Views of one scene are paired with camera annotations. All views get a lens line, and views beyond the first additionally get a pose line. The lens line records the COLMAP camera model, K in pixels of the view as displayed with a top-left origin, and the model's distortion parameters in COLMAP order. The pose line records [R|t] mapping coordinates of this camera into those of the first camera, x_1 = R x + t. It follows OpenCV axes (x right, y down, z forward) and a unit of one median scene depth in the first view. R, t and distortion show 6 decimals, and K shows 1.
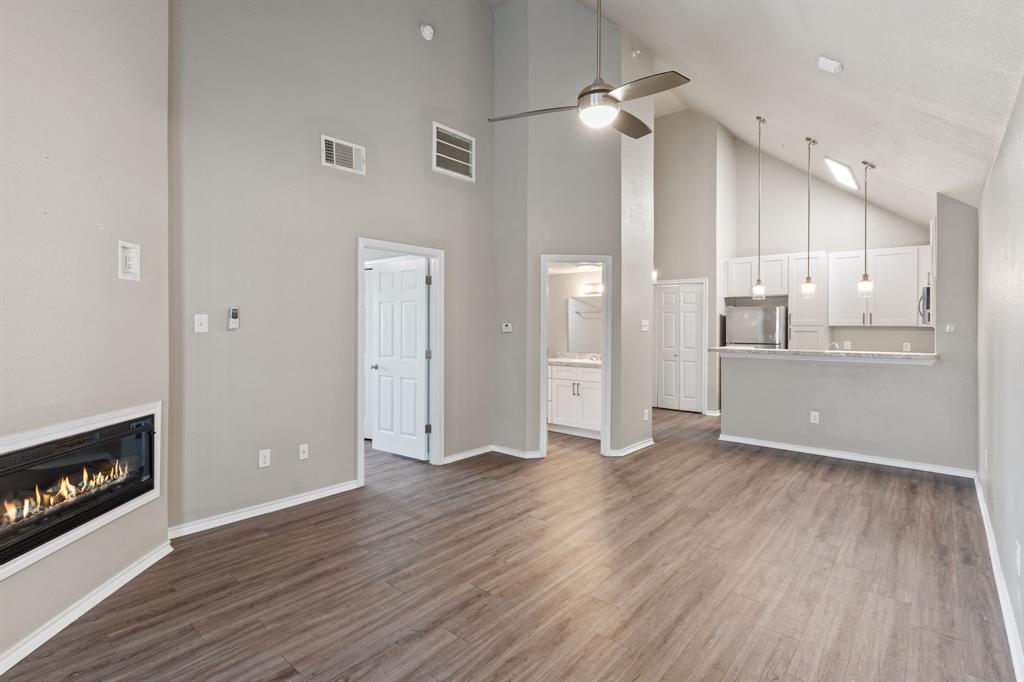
lens RADIAL K [[497.7, 0, 513.9], [0, 497.7, 334.3], [0, 0, 1]] dist [-0.000557, 0.000118]
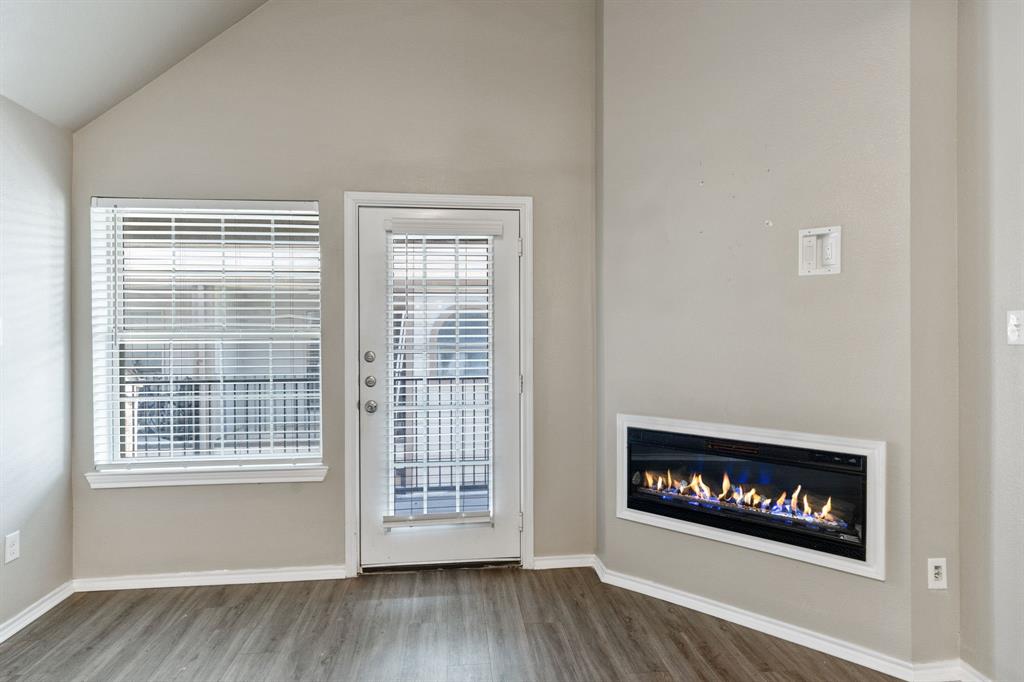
lens RADIAL K [[551.9, 0, 506.9], [0, 551.9, 335.8], [0, 0, 1]] dist [-0.003732, 0.001370]
pose [[-0.696442, 0.011837, -0.717515, 0.174354], [0.000519, 0.999872, 0.015992, -0.023656], [0.717613, 0.010765, -0.696359, 1.019716]]
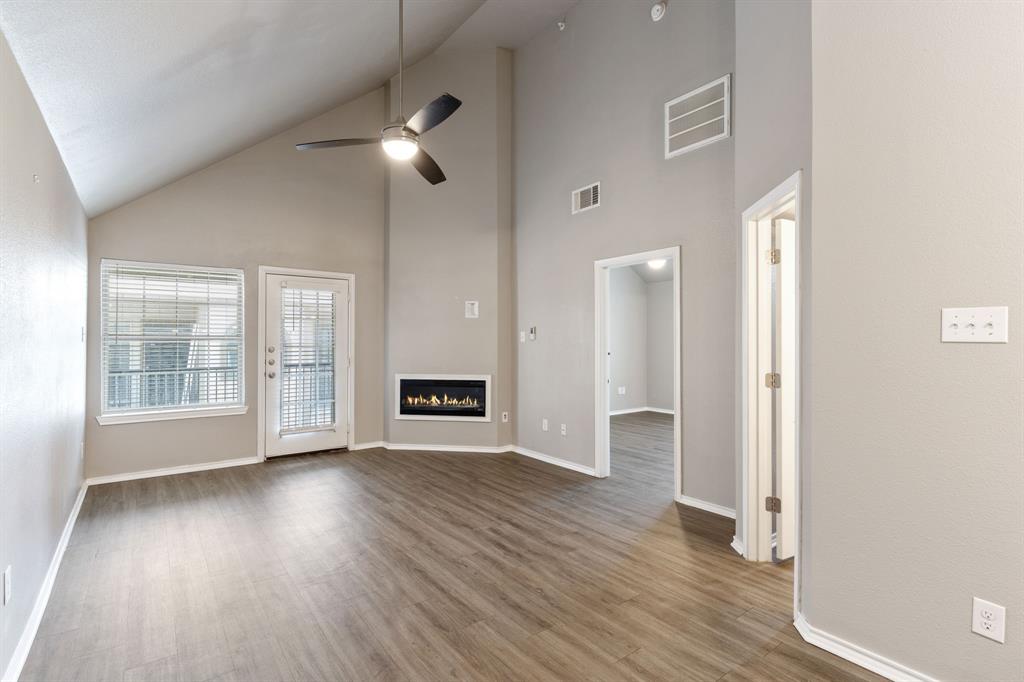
lens RADIAL K [[497.7, 0, 505.2], [0, 497.7, 339.6], [0, 0, 1]] dist [-0.000557, 0.000118]
pose [[-0.247786, -0.003178, -0.968809, 1.112616], [-0.007542, 0.999971, -0.001352, -0.010440], [0.968785, 0.006972, -0.247803, 1.382918]]
